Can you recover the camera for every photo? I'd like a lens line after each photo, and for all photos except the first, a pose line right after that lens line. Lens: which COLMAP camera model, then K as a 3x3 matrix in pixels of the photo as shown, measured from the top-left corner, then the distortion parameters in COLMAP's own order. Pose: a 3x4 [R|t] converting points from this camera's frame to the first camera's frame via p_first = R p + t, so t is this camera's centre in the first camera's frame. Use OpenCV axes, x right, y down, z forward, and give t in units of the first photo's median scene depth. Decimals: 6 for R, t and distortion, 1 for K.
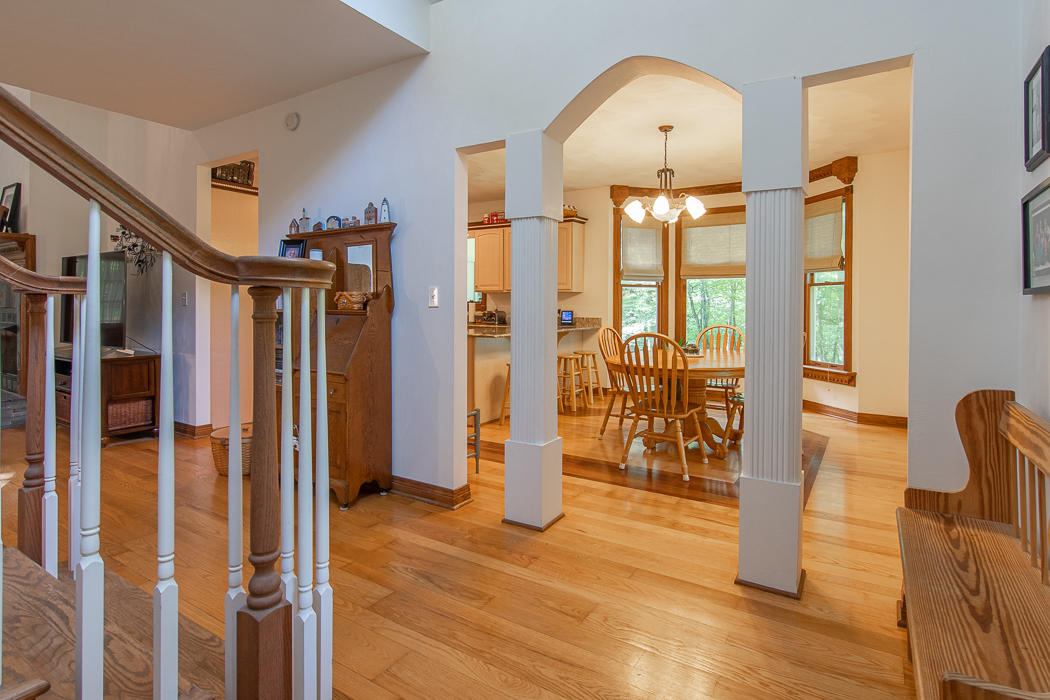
lens RADIAL K [[507.3, 0, 532.3], [0, 507.3, 306.3], [0, 0, 1]] dist [-0.005730, -0.001234]
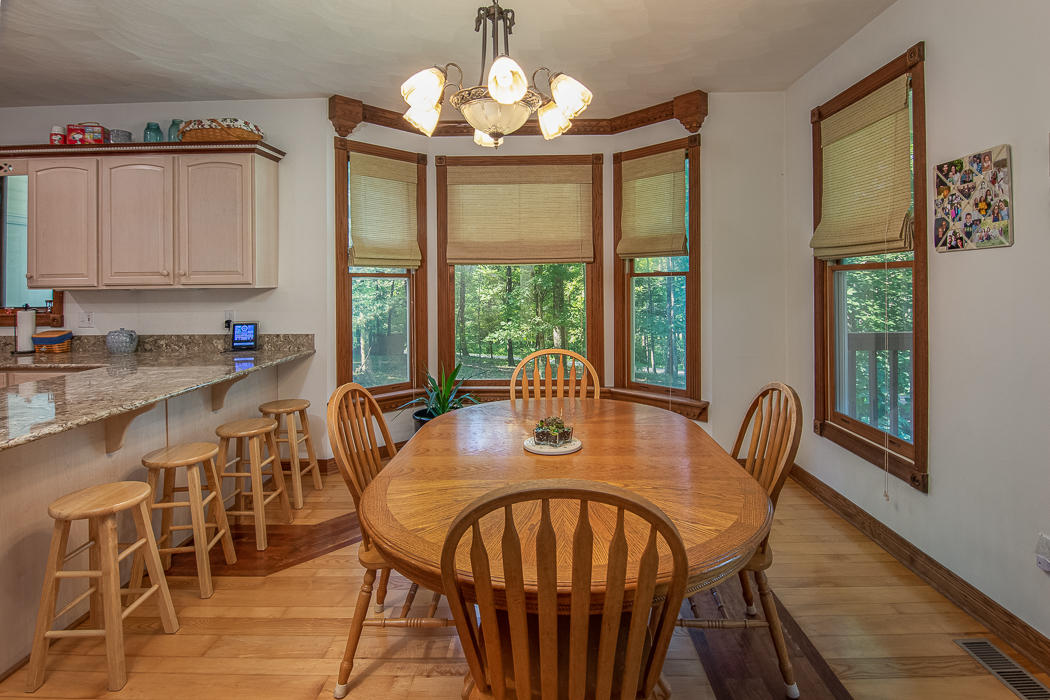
lens RADIAL K [[522.0, 0, 520.3], [0, 522.0, 283.8], [0, 0, 1]] dist [-0.001425, -0.012373]
pose [[0.858109, -0.011571, 0.513337, 0.045150], [0.016058, 0.999862, -0.004307, -0.031623], [-0.513216, 0.011939, 0.858176, 0.479231]]
